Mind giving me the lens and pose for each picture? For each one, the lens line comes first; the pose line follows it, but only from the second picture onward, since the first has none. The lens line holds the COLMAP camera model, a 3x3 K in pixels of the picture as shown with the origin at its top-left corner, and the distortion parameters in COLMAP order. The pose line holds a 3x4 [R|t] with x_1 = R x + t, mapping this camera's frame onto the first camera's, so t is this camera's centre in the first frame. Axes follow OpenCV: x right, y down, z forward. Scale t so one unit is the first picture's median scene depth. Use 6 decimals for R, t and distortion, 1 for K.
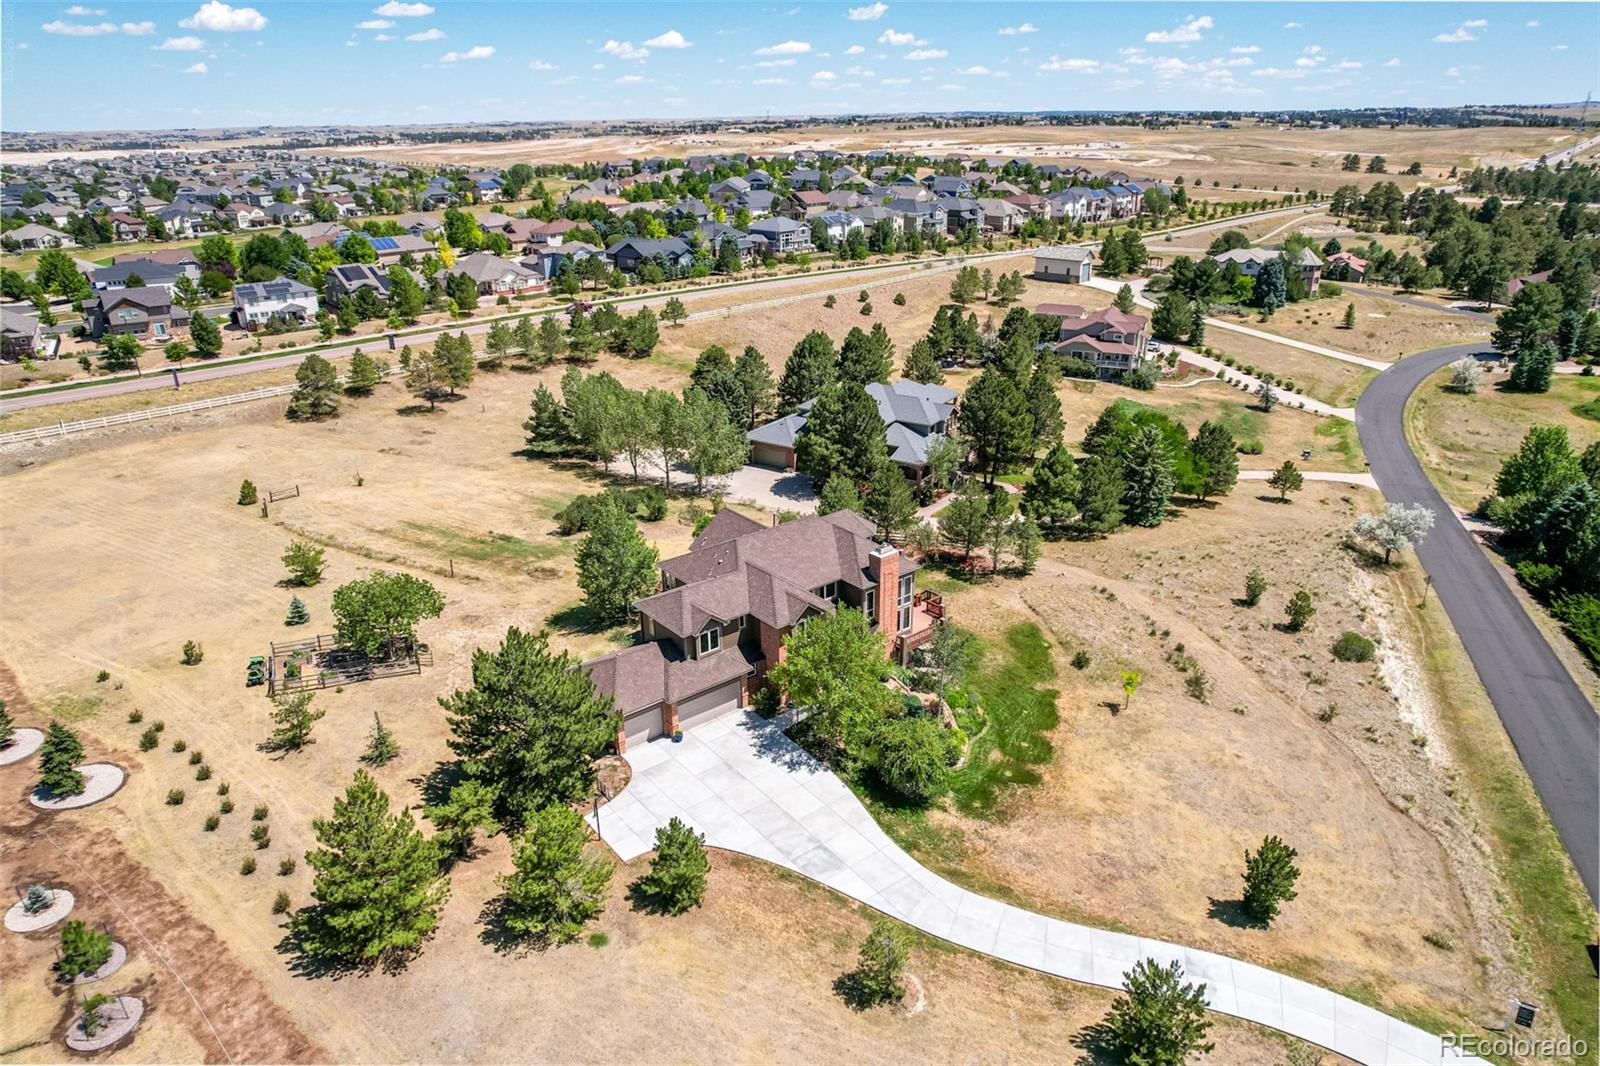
lens RADIAL K [[1059.2, 0, 796.3], [0, 1059.2, 528.9], [0, 0, 1]] dist [-0.063033, 0.058256]
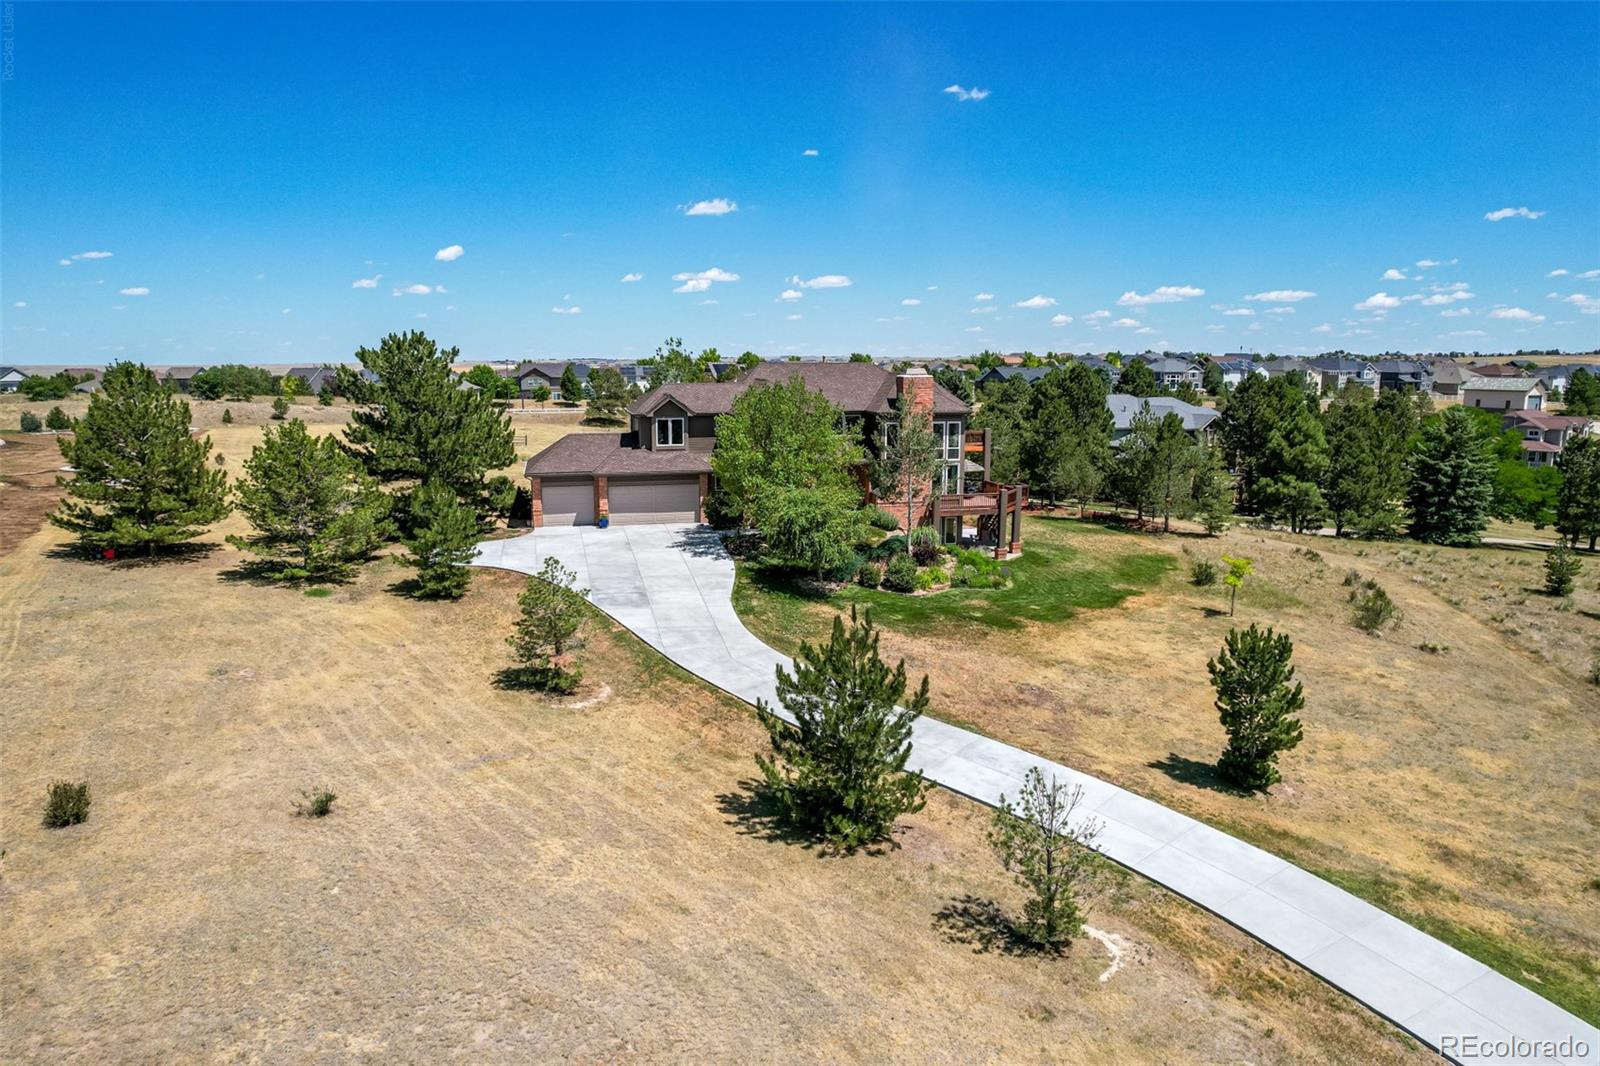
lens RADIAL K [[1032.3, 0, 807.0], [0, 1032.3, 534.0], [0, 0, 1]] dist [-0.064042, 0.059779]
pose [[0.899310, 0.072767, -0.431214, 0.240673], [-0.166777, 0.968604, -0.184367, 0.199715], [0.404260, 0.237719, 0.883212, 0.194579]]
